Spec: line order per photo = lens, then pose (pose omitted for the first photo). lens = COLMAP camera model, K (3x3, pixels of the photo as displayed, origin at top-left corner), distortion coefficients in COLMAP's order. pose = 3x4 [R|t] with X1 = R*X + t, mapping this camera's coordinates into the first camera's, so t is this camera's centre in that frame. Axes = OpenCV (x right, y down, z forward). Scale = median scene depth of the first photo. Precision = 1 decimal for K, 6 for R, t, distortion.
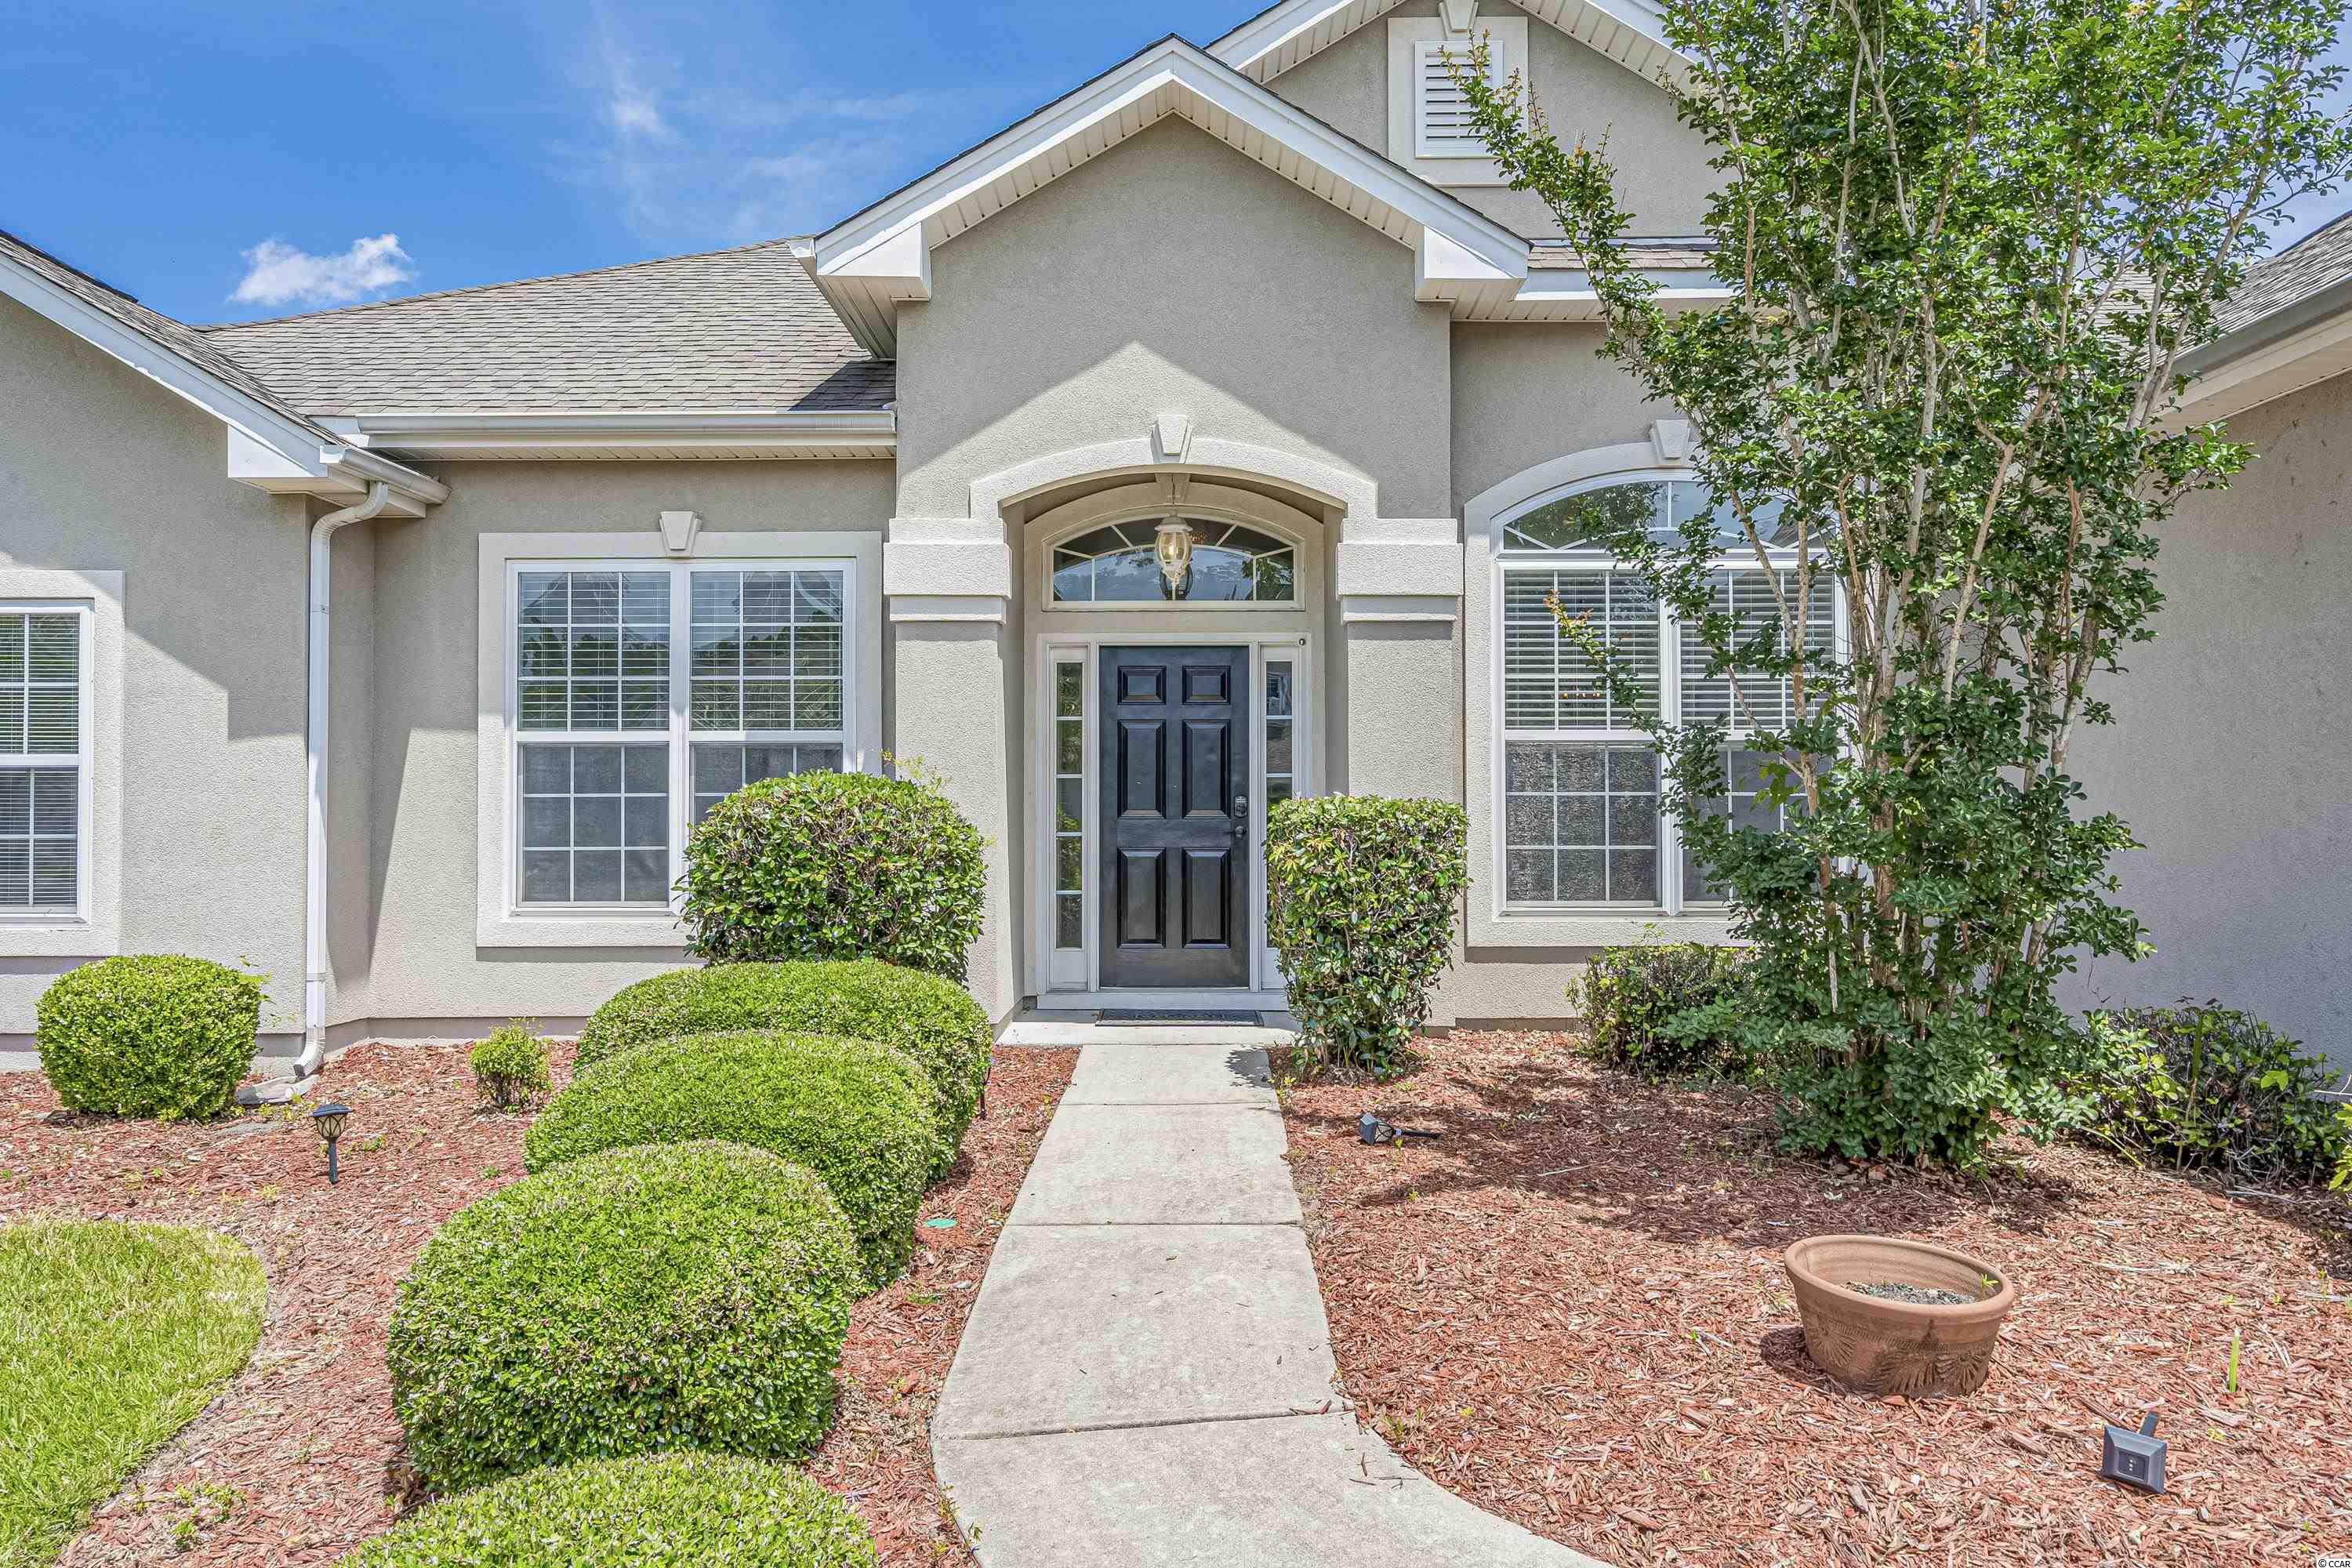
lens RADIAL K [[1487.1, 0, 1176.0], [0, 1487.1, 784.0], [0, 0, 1]] dist [-0.002352, -0.000143]
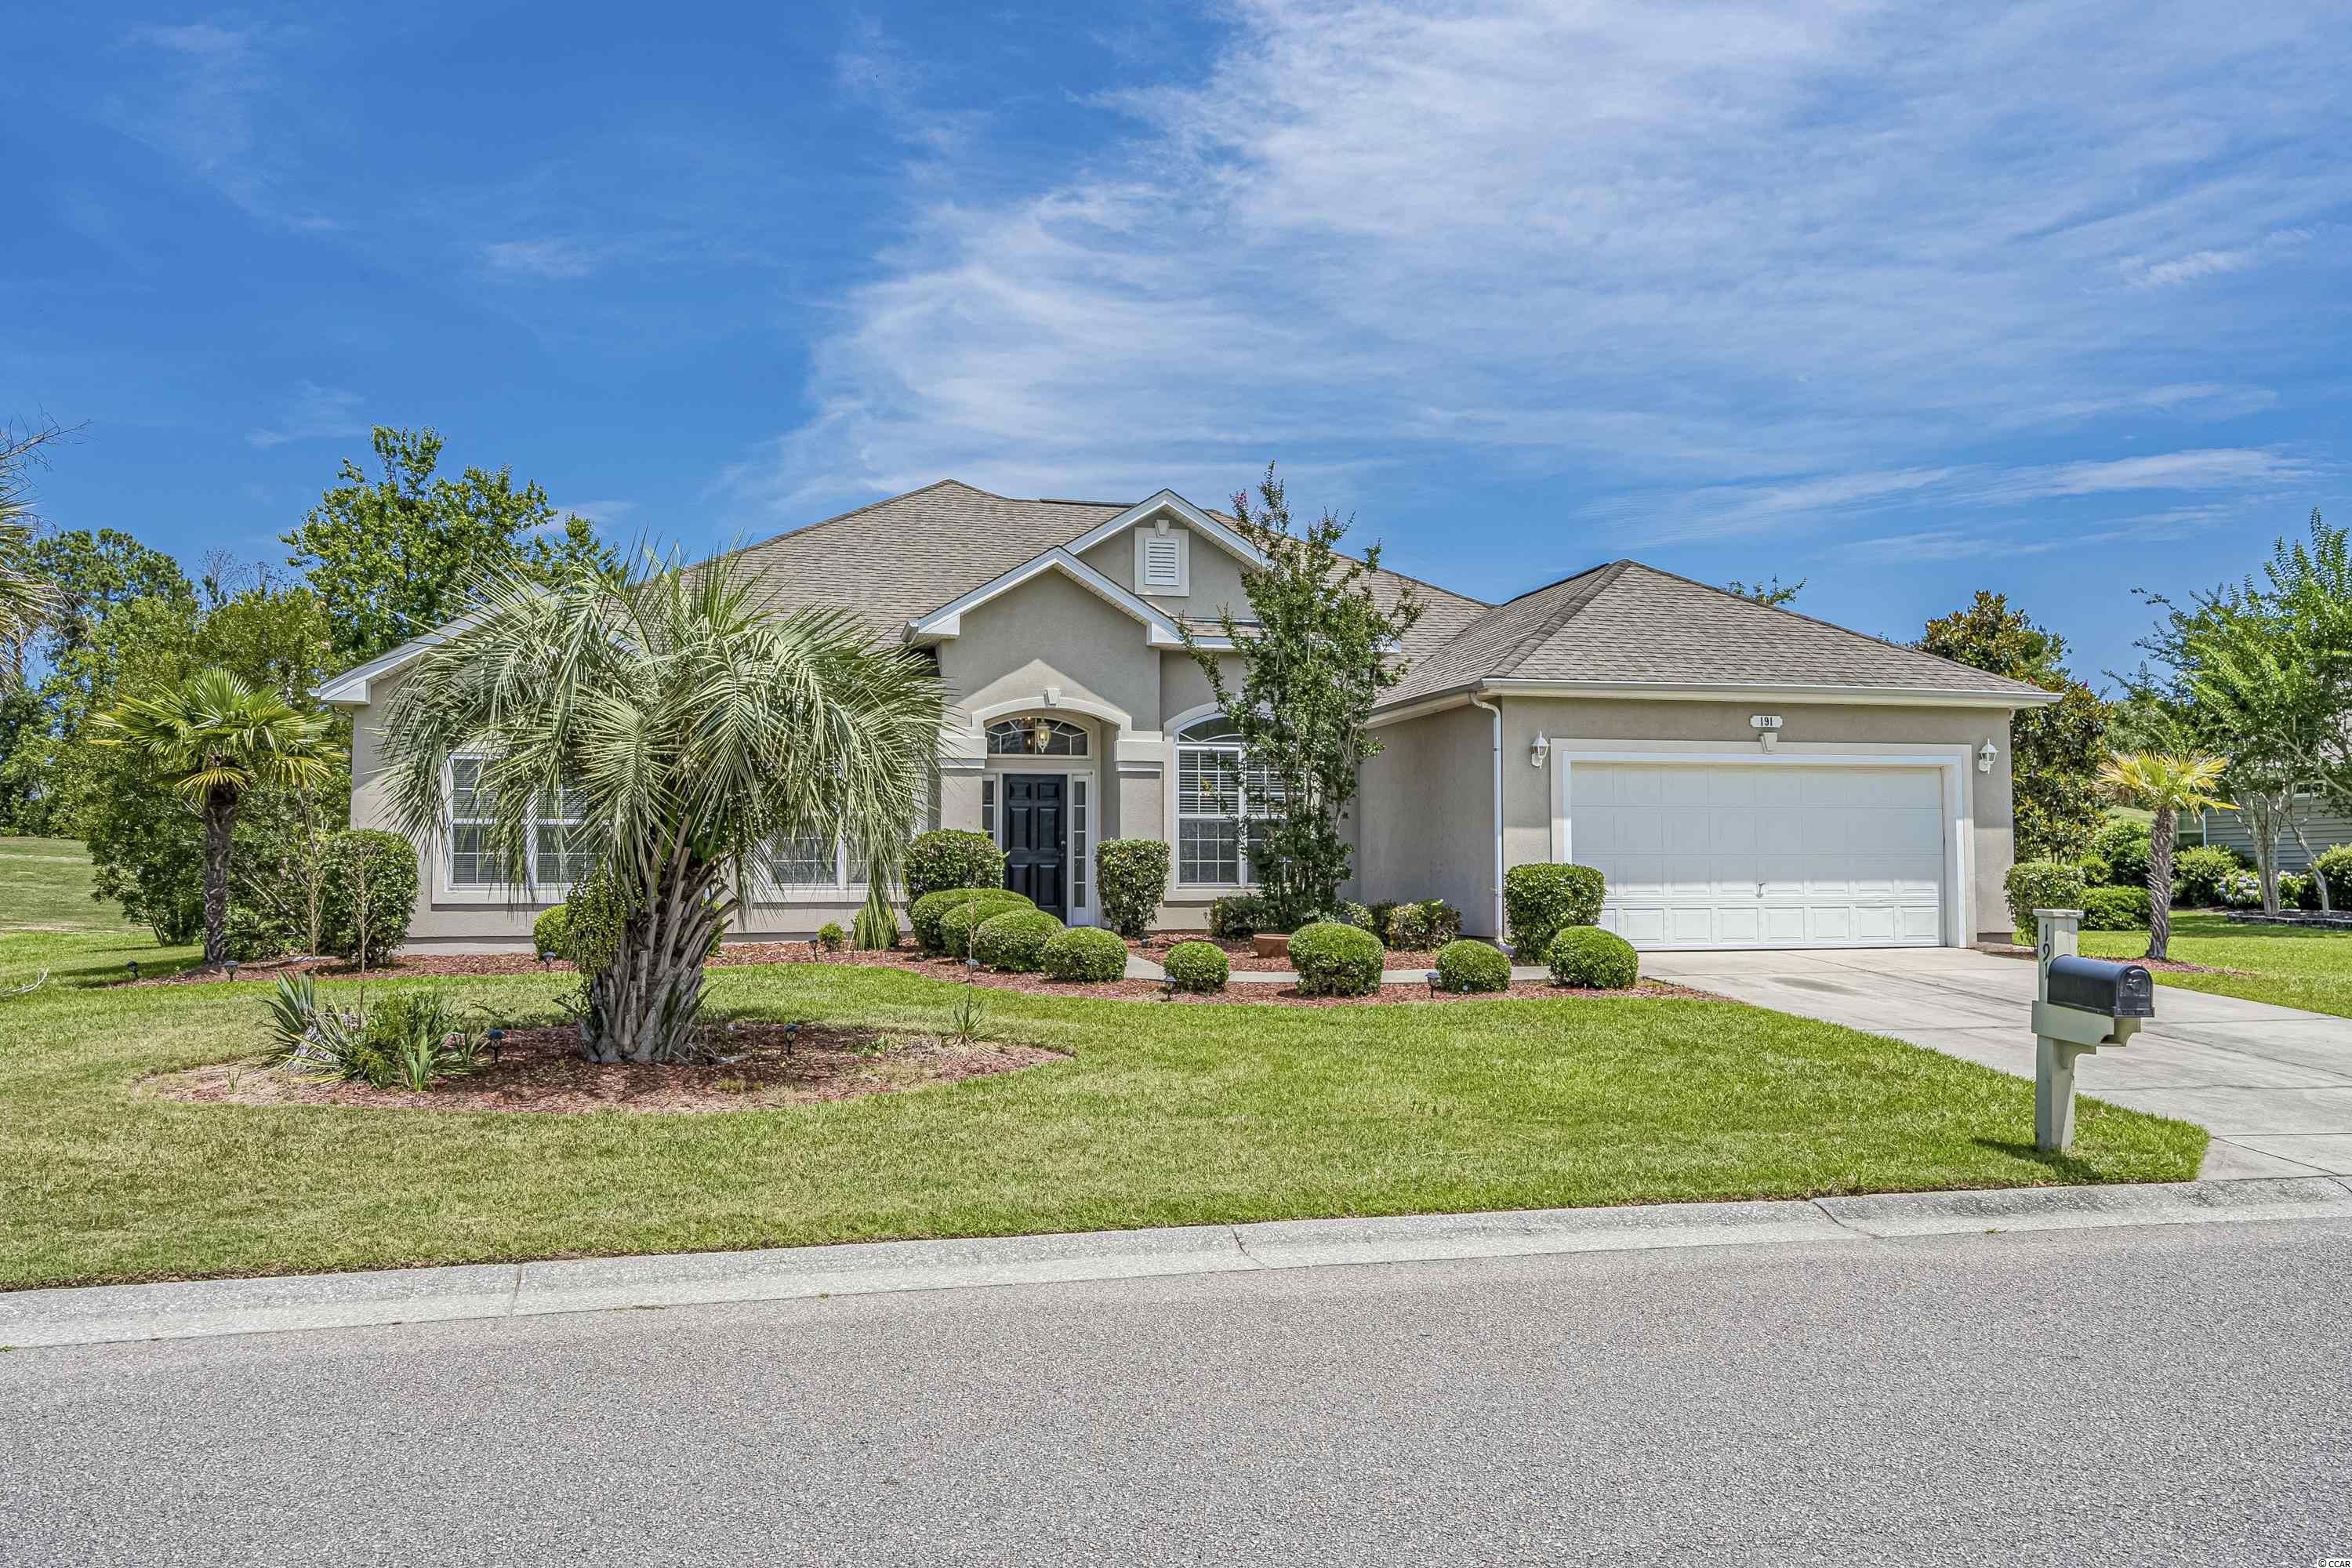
lens RADIAL K [[1425.8, 0, 1176.0], [0, 1425.8, 784.0], [0, 0, 1]] dist [-0.002529, -0.000294]
pose [[0.969165, 0.014661, 0.245975, -0.376908], [-0.004855, 0.999171, -0.040423, 0.009736], [-0.246364, 0.037983, 0.968433, -1.332292]]
